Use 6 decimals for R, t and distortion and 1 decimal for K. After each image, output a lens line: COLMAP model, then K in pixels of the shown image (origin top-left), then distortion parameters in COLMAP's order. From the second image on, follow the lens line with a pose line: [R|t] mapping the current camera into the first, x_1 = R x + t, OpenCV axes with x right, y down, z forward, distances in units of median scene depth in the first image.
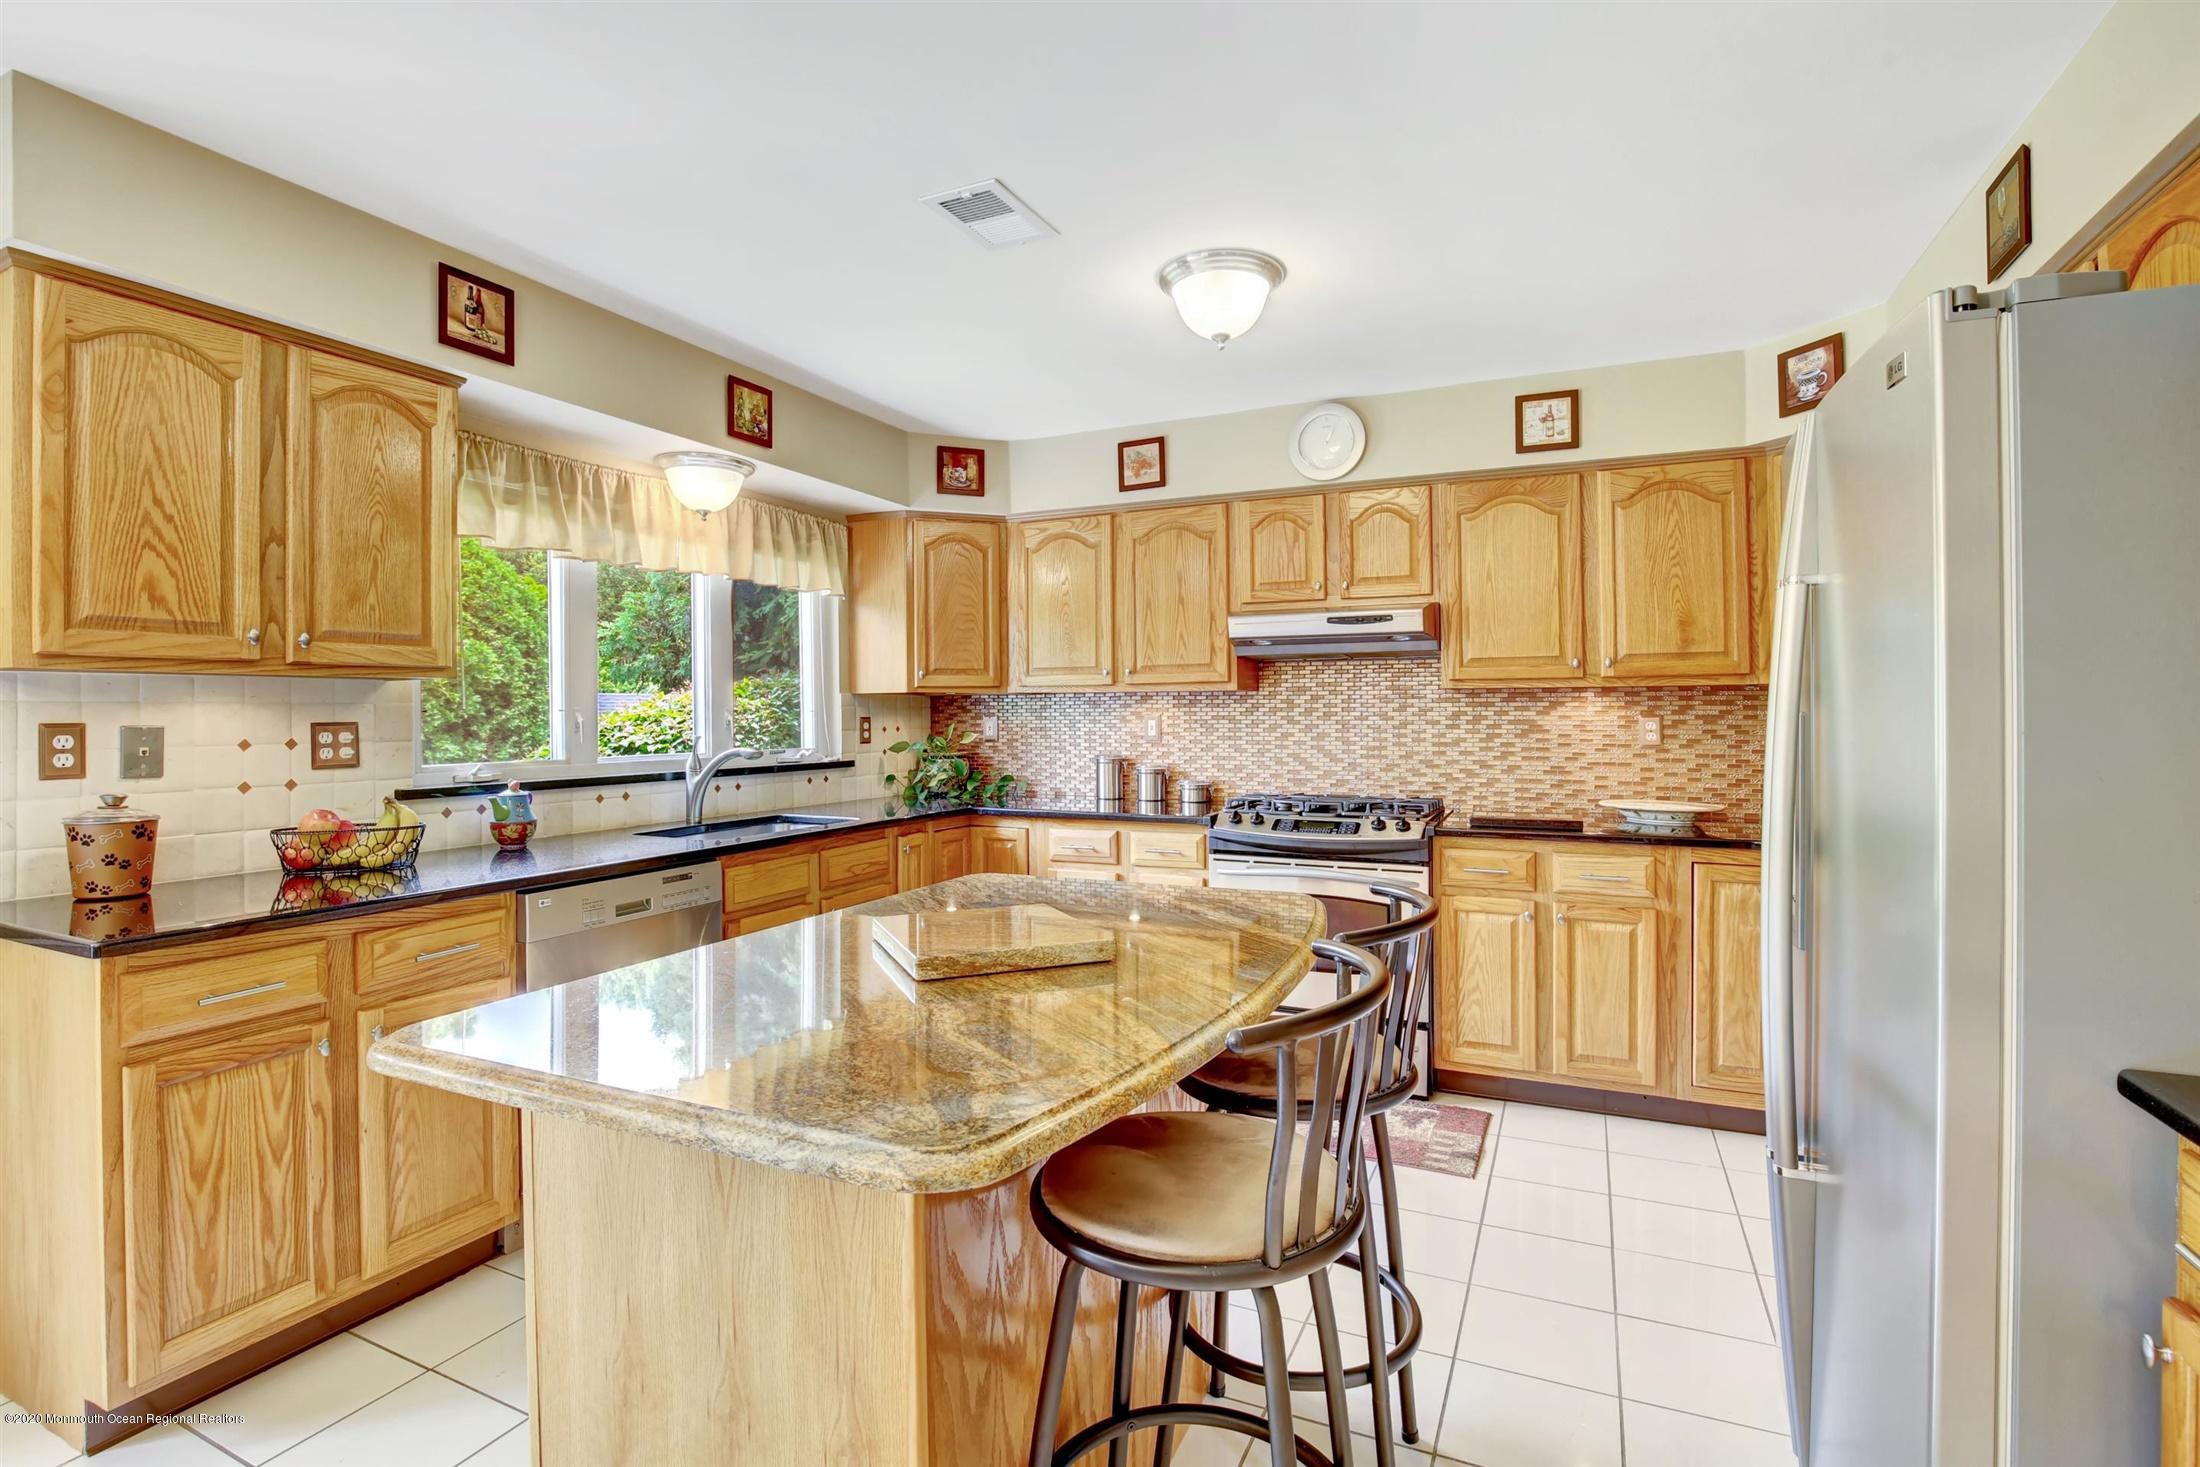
lens RADIAL K [[1028.3, 0, 1096.5], [0, 1028.3, 716.6], [0, 0, 1]] dist [-0.035174, 0.000032]
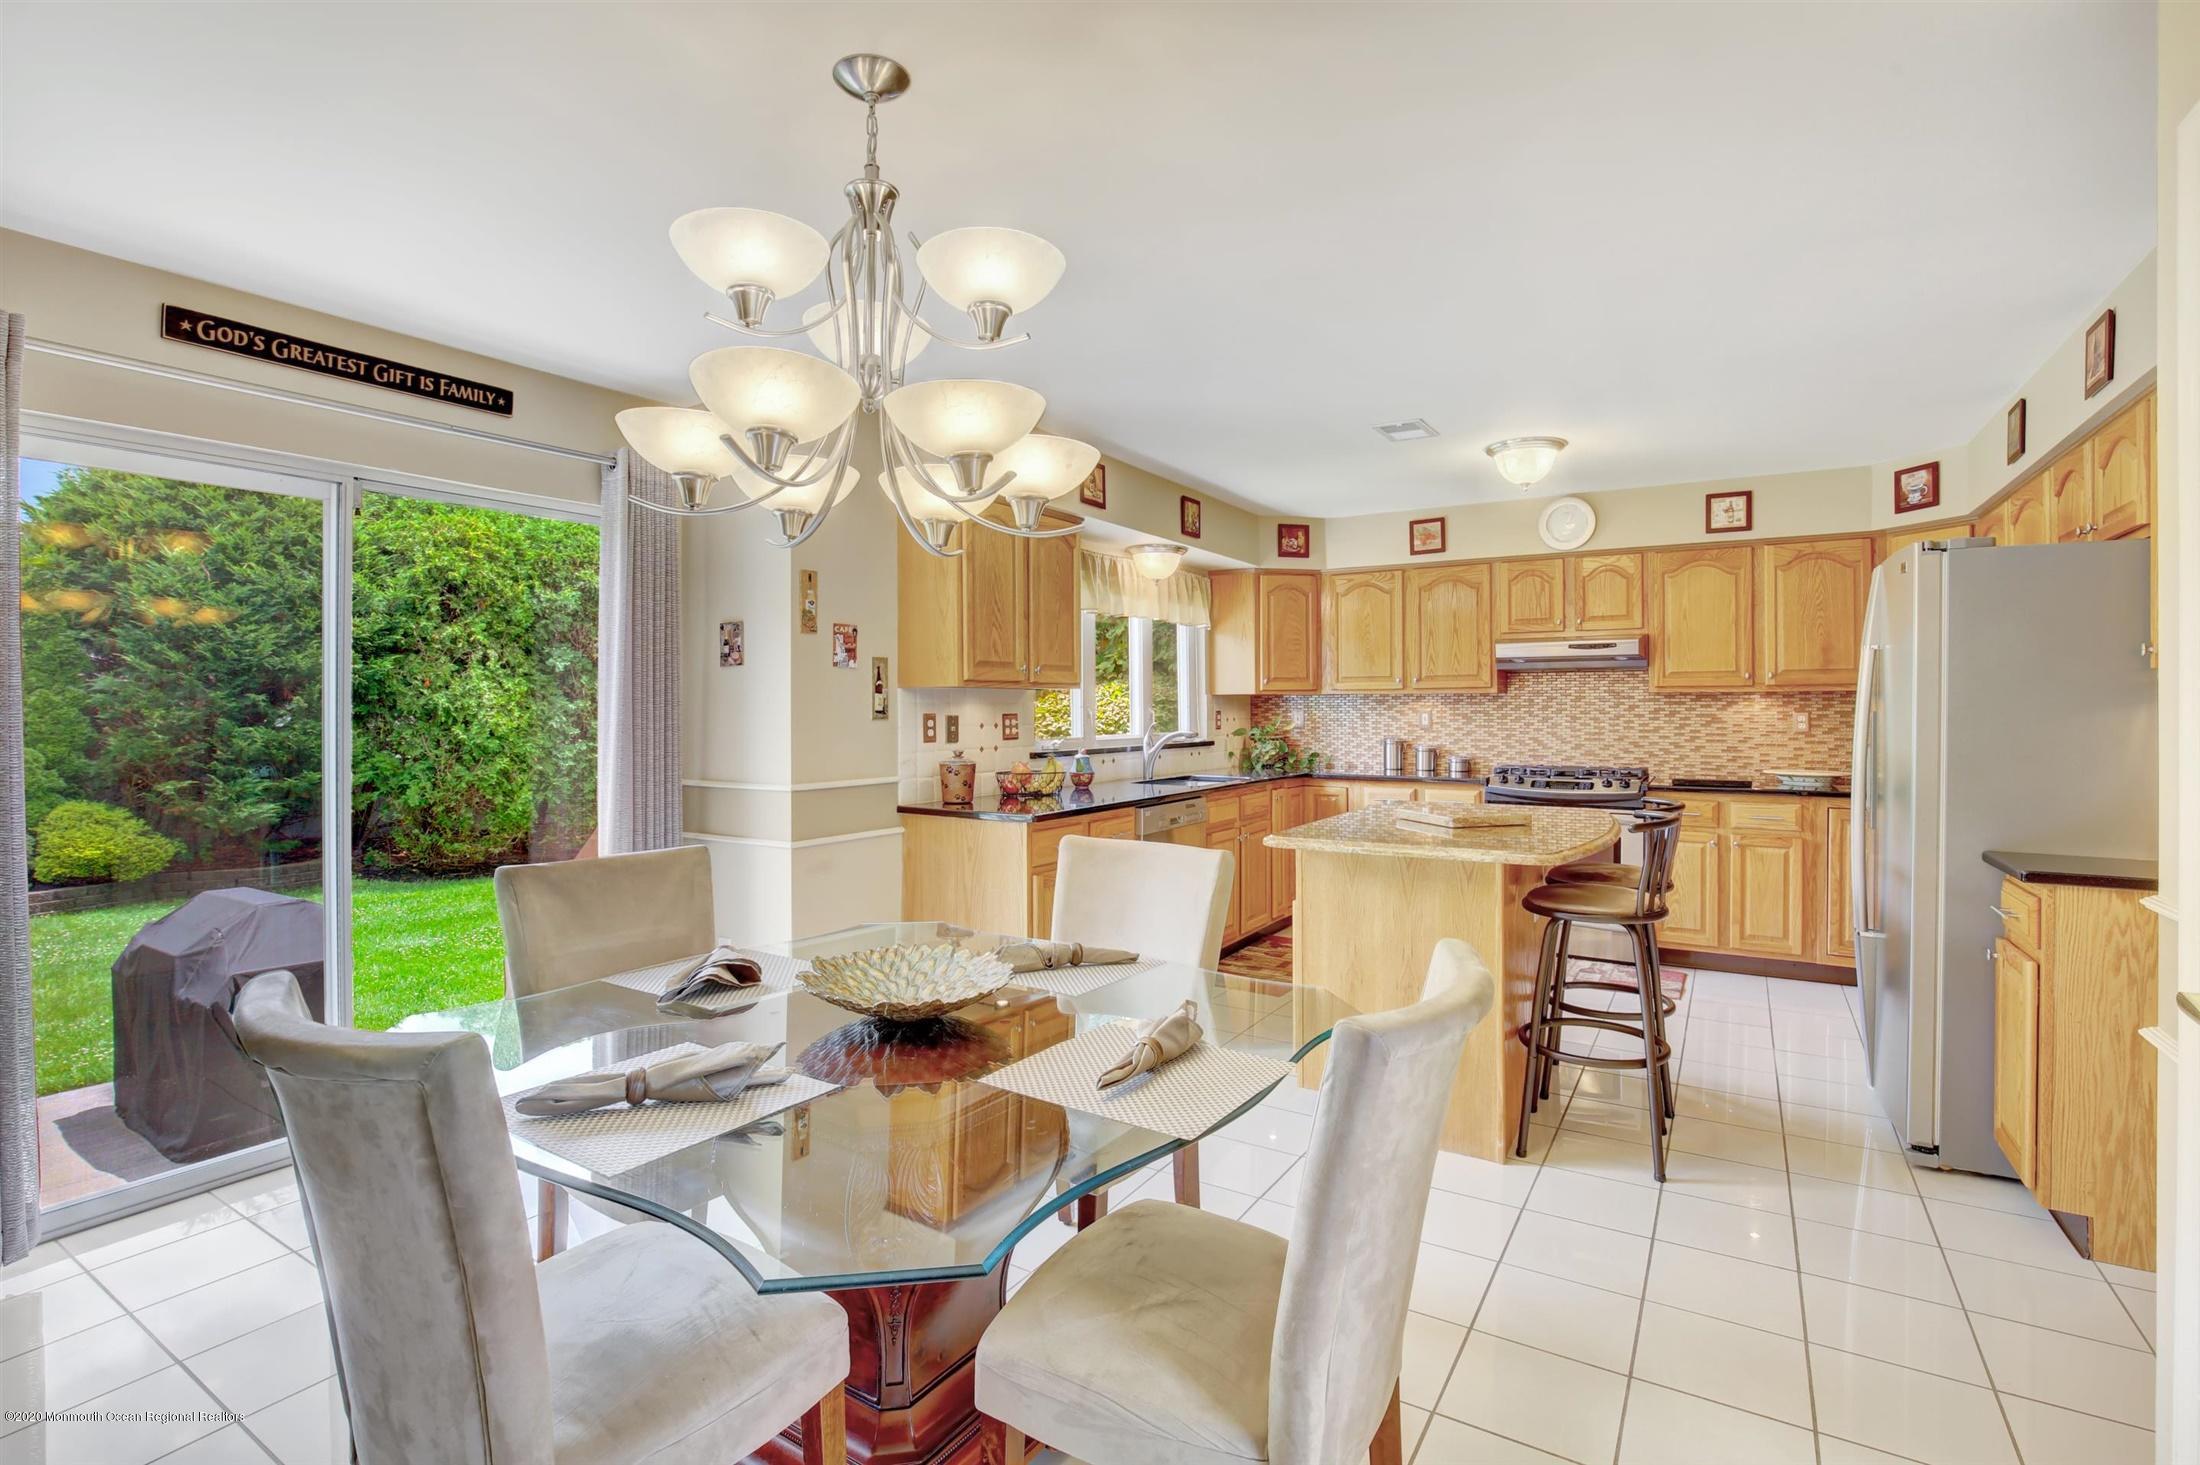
lens RADIAL K [[1025.6, 0, 1094.3], [0, 1025.6, 722.8], [0, 0, 1]] dist [-0.029419, 0.004441]
pose [[0.992320, 0.003558, -0.123649, -0.260818], [-0.001965, 0.999914, 0.012998, -0.001487], [0.123685, -0.012655, 0.992241, -0.522363]]
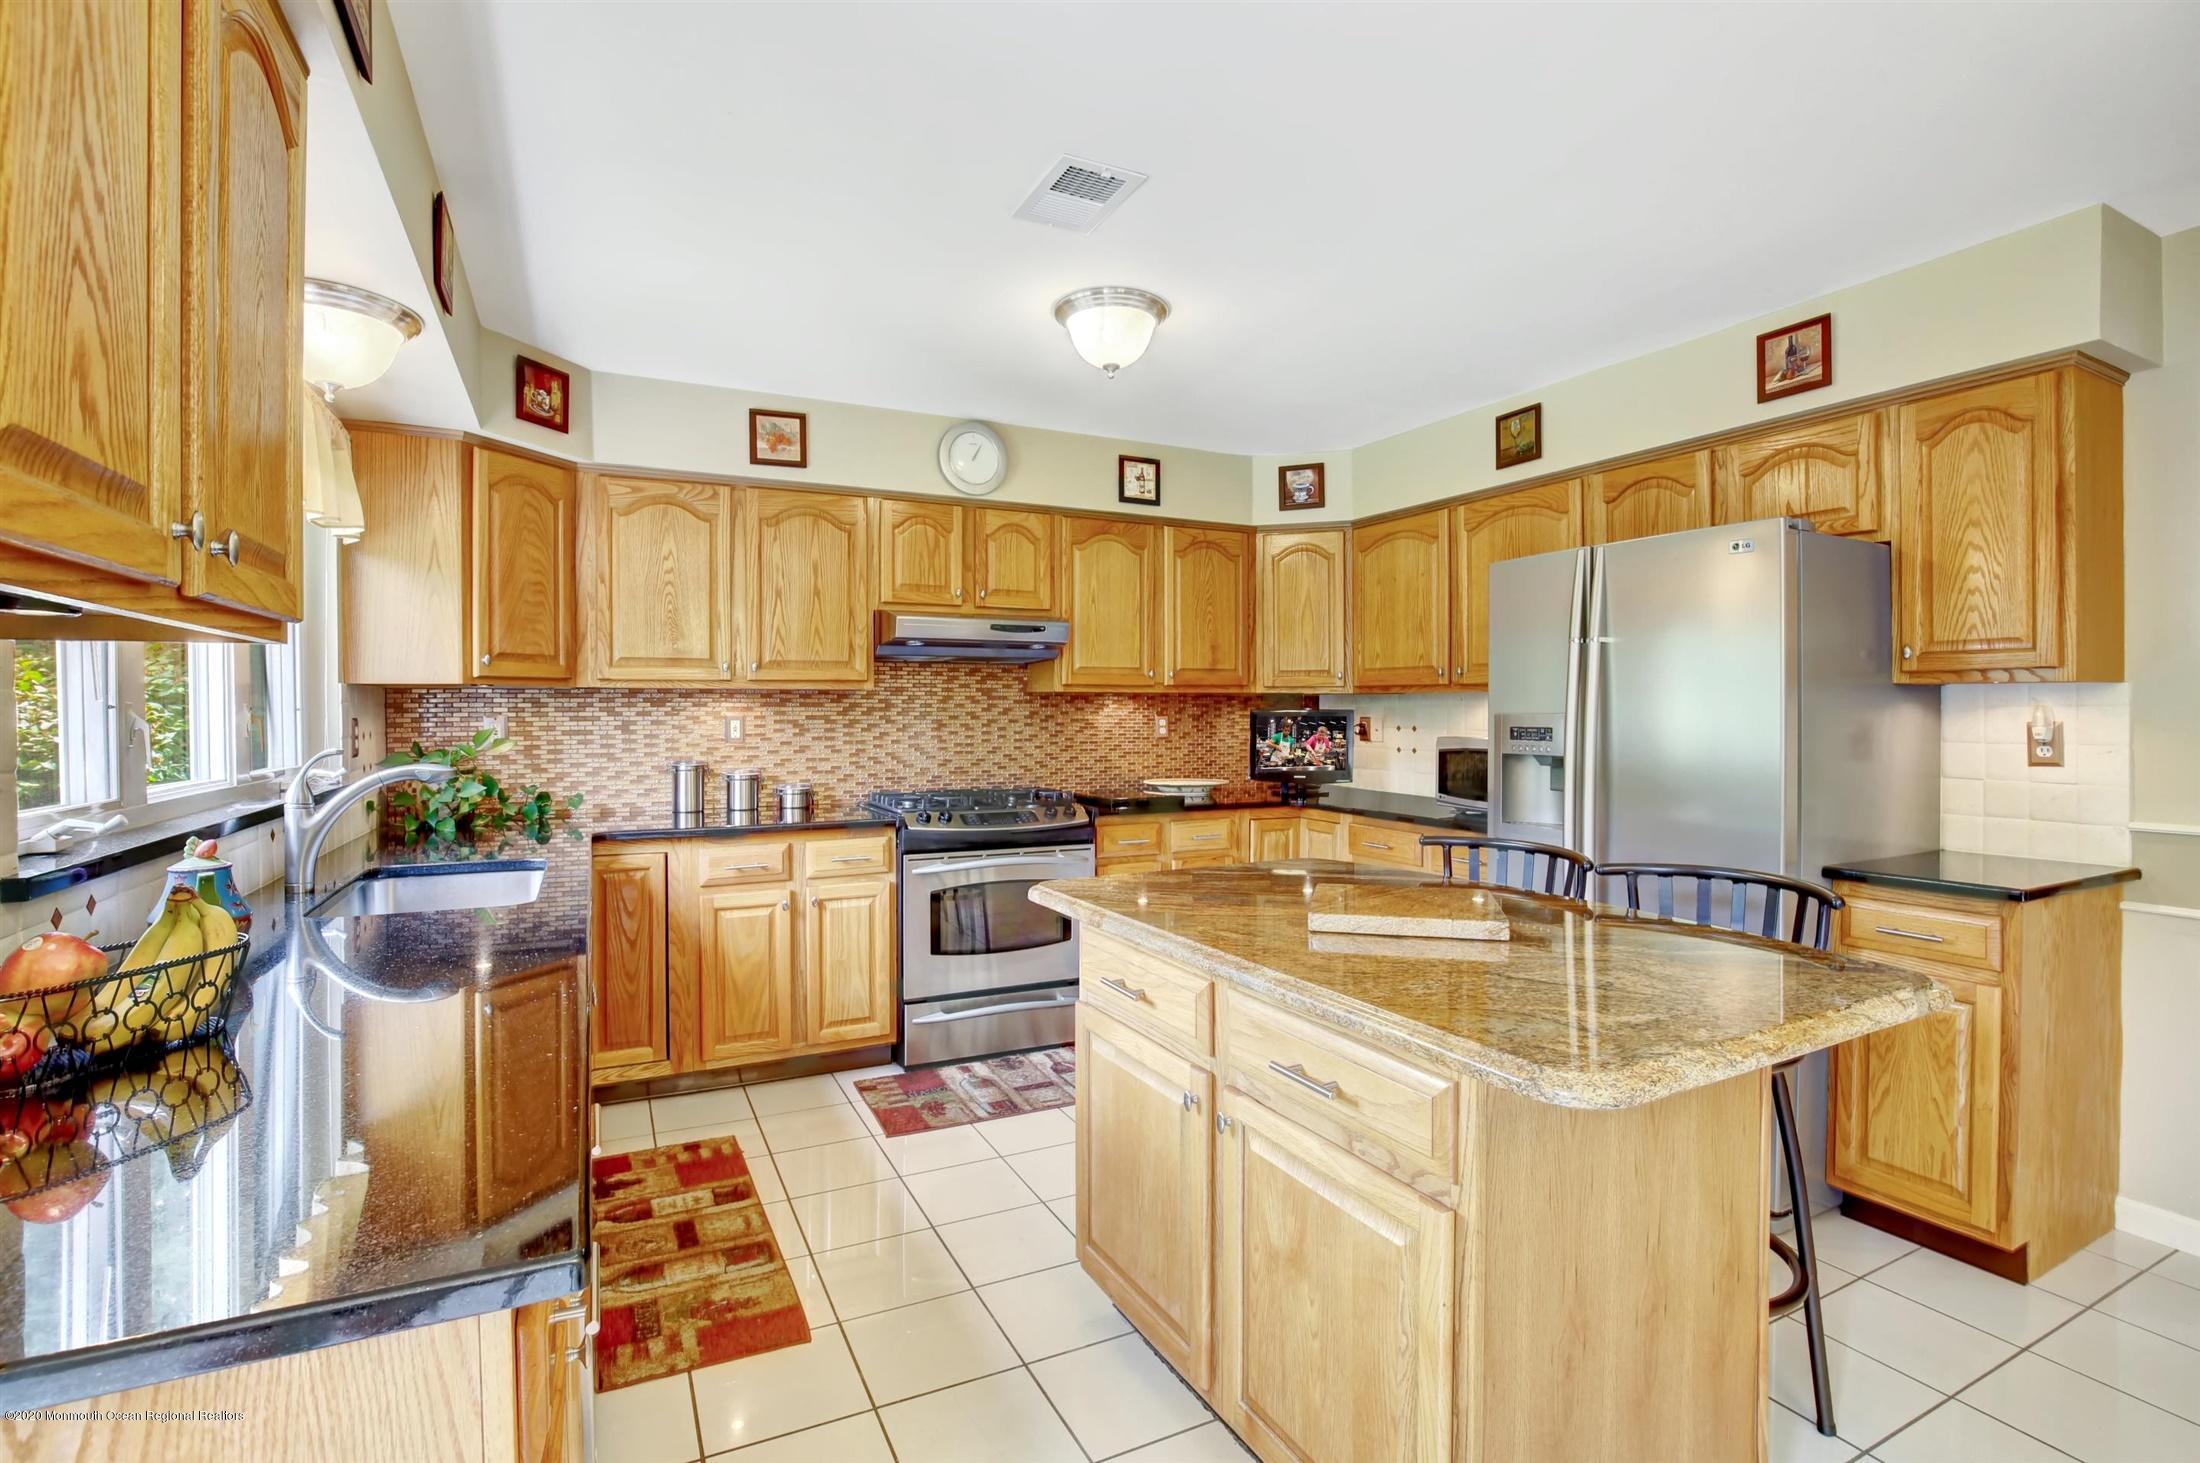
lens RADIAL K [[1028.3, 0, 1096.5], [0, 1028.3, 714.6], [0, 0, 1]] dist [-0.035174, 0.000032]
pose [[0.618649, -0.000201, 0.785667, -0.529614], [0.002652, 0.999995, -0.001832, 0.000847], [-0.785663, 0.003216, 0.618646, 0.236379]]
